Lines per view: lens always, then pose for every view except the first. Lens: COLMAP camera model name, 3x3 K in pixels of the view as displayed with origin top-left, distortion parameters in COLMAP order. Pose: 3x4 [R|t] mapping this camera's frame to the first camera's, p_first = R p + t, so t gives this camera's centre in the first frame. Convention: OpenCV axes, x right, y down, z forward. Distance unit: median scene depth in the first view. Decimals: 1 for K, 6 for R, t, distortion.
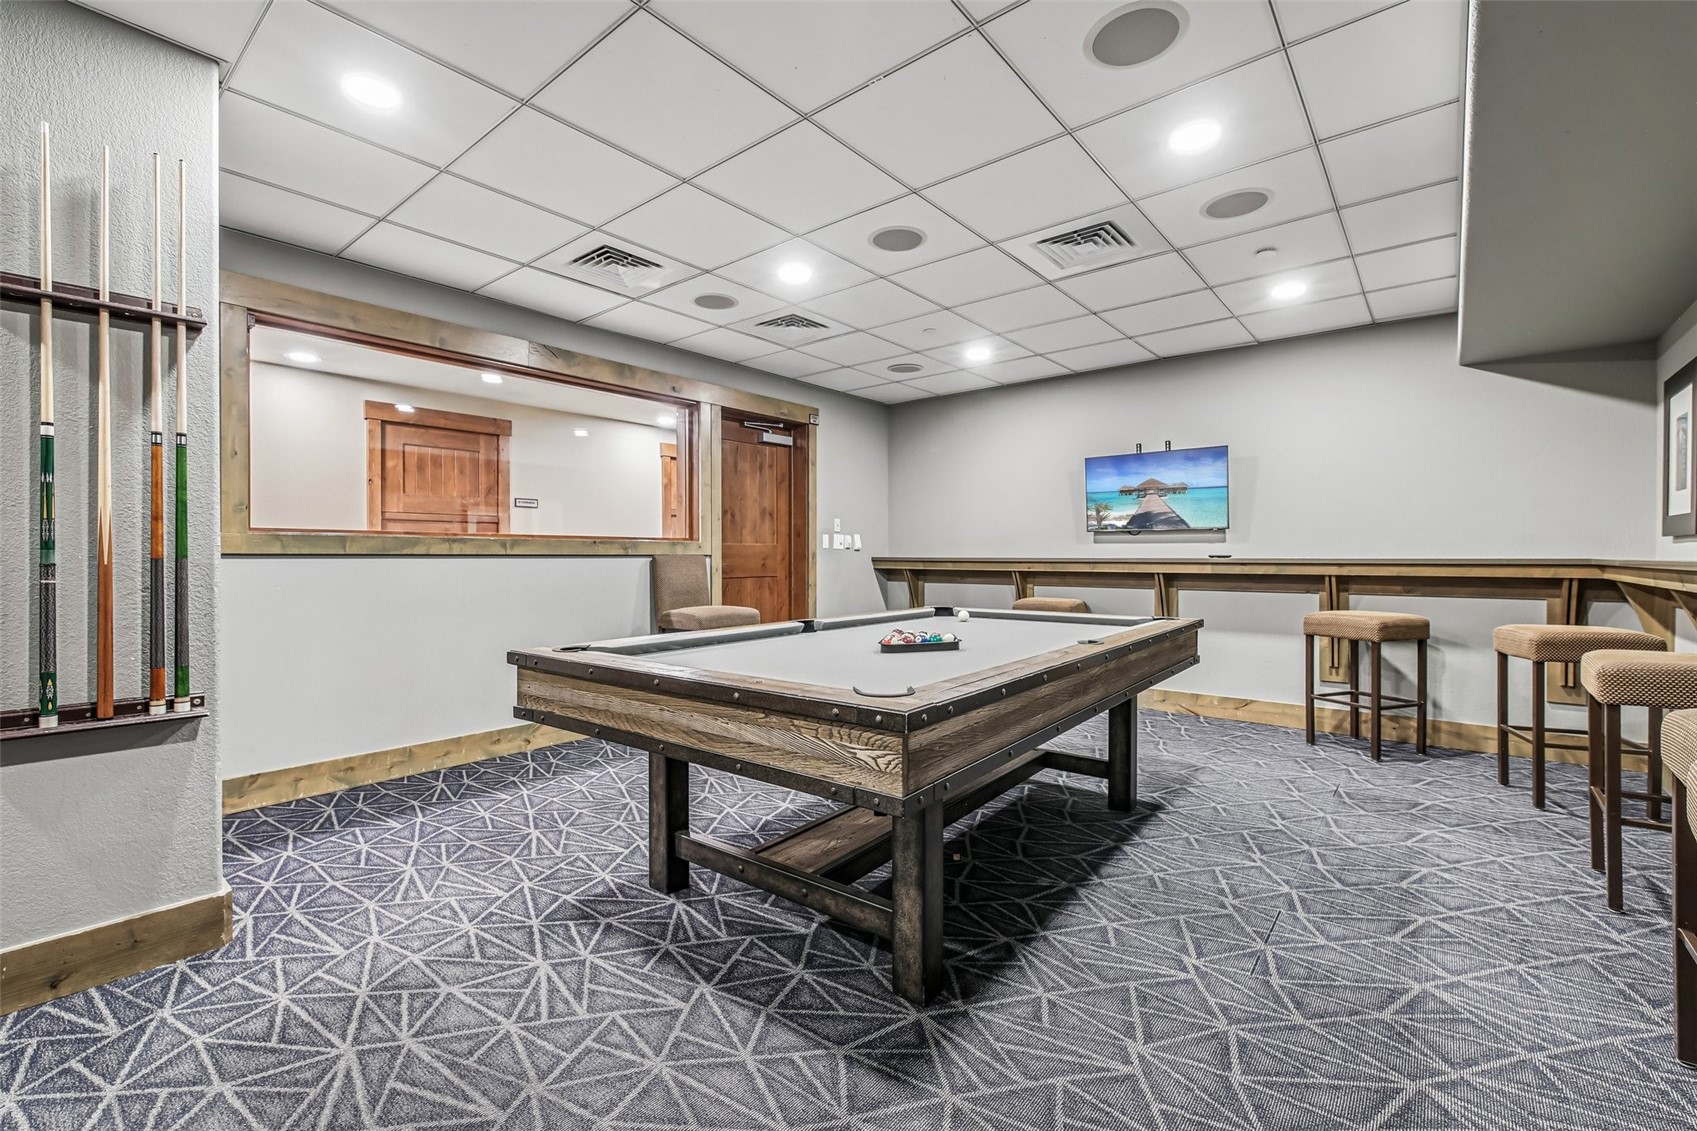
lens RADIAL K [[688.2, 0, 848.5], [0, 688.2, 565.5], [0, 0, 1]] dist [-0.001802, -0.000306]
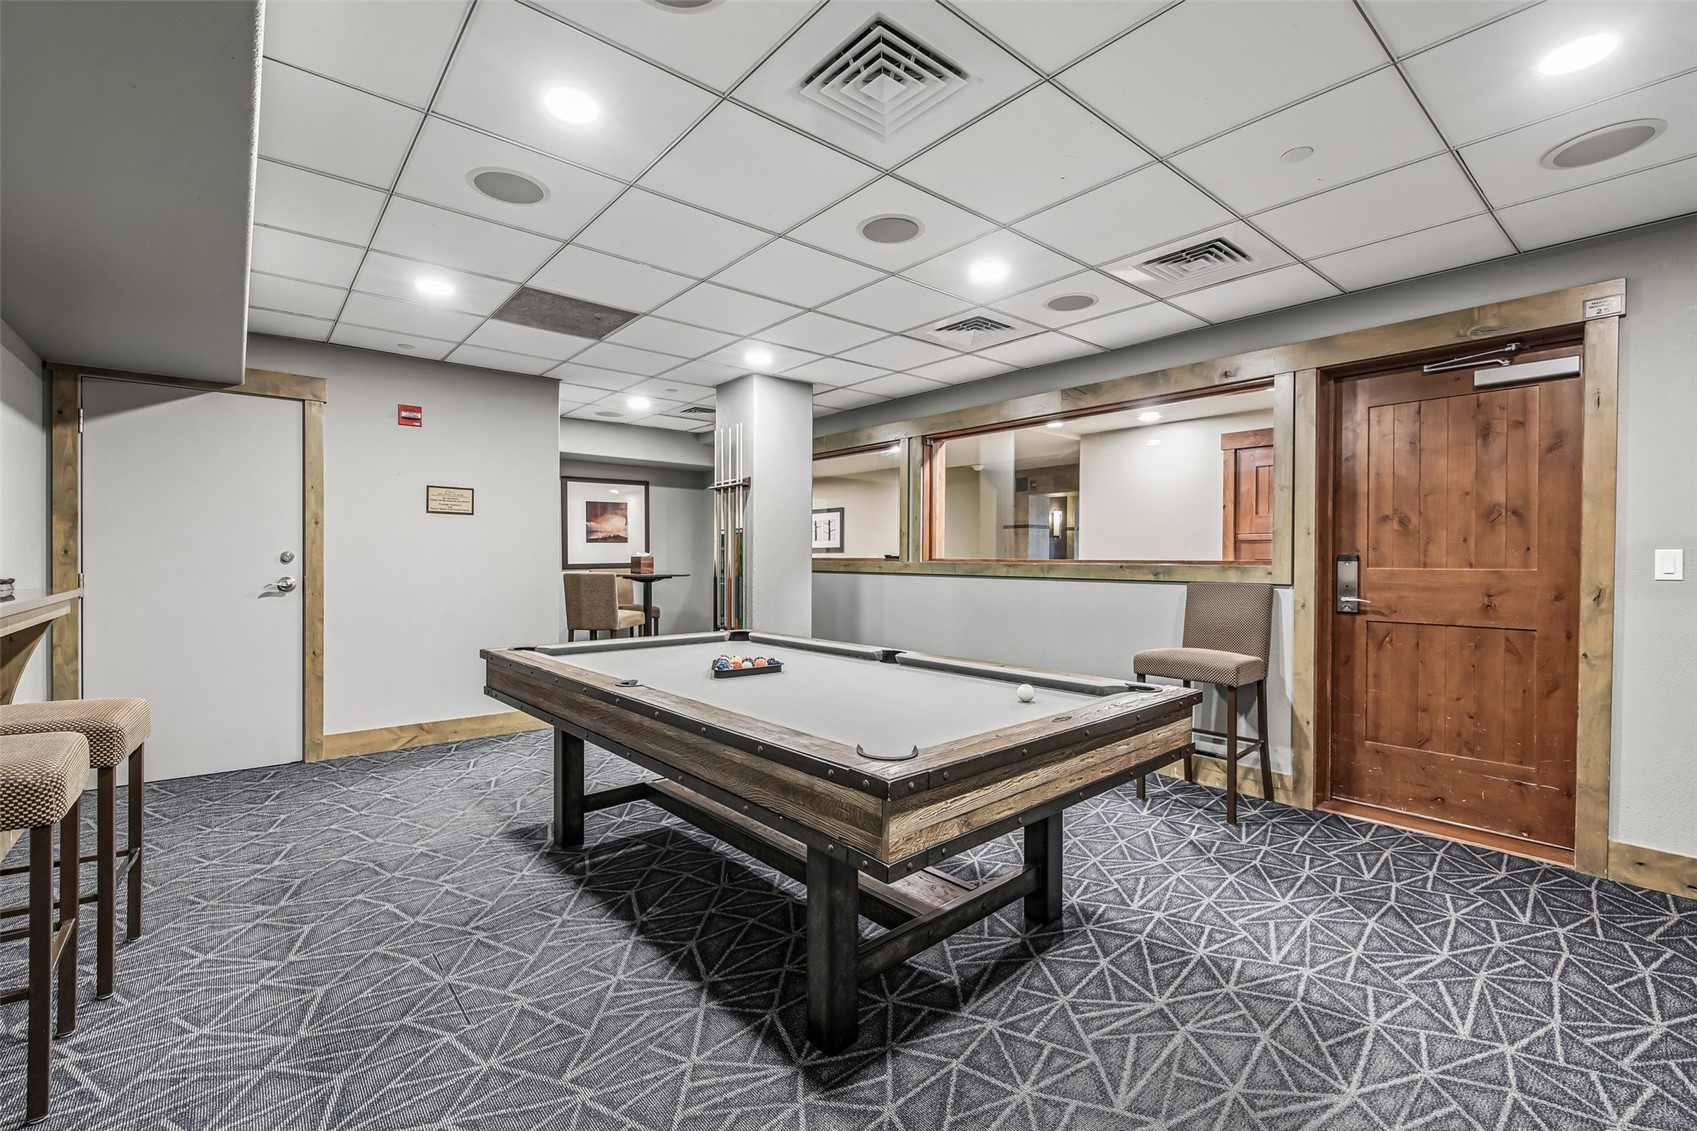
lens RADIAL K [[758.2, 0, 848.5], [0, 758.2, 565.5], [0, 0, 1]] dist [0.020851, -0.000259]
pose [[-0.176288, -0.001941, -0.984337, 0.805006], [-0.020113, 0.999796, 0.001631, -0.032343], [0.984133, 0.020086, -0.176291, 0.883779]]
